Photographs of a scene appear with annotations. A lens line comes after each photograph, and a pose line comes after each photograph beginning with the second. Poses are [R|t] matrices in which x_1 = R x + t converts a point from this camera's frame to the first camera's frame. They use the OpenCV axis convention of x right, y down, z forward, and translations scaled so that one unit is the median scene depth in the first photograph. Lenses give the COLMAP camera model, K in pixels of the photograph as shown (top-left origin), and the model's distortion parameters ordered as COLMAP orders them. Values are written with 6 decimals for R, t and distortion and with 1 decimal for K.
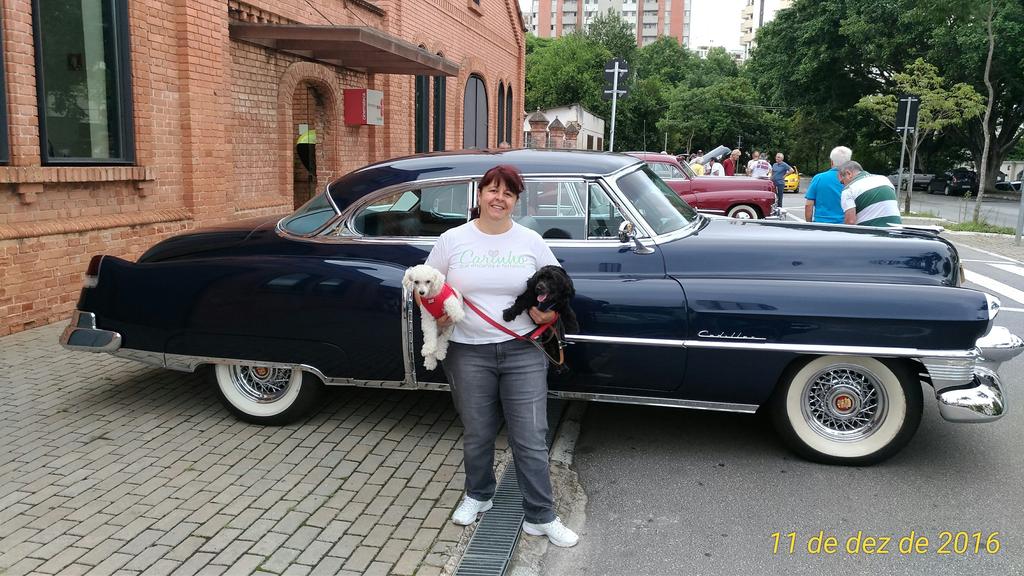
lens RADIAL K [[792.6, 0, 512.0], [0, 792.6, 288.0], [0, 0, 1]] dist [0.001112, 0.002028]
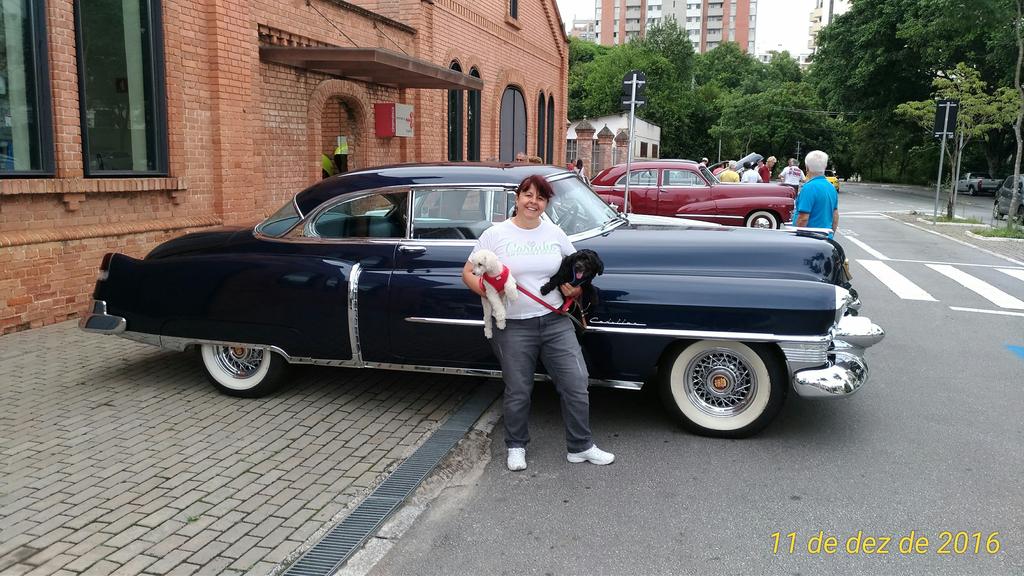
lens RADIAL K [[792.6, 0, 512.0], [0, 792.6, 288.0], [0, 0, 1]] dist [0.001112, 0.002028]
pose [[0.996528, 0.005775, -0.083055, 0.123319], [-0.006539, 0.999939, -0.008929, 0.012197], [0.082998, 0.009441, 0.996505, -0.094202]]
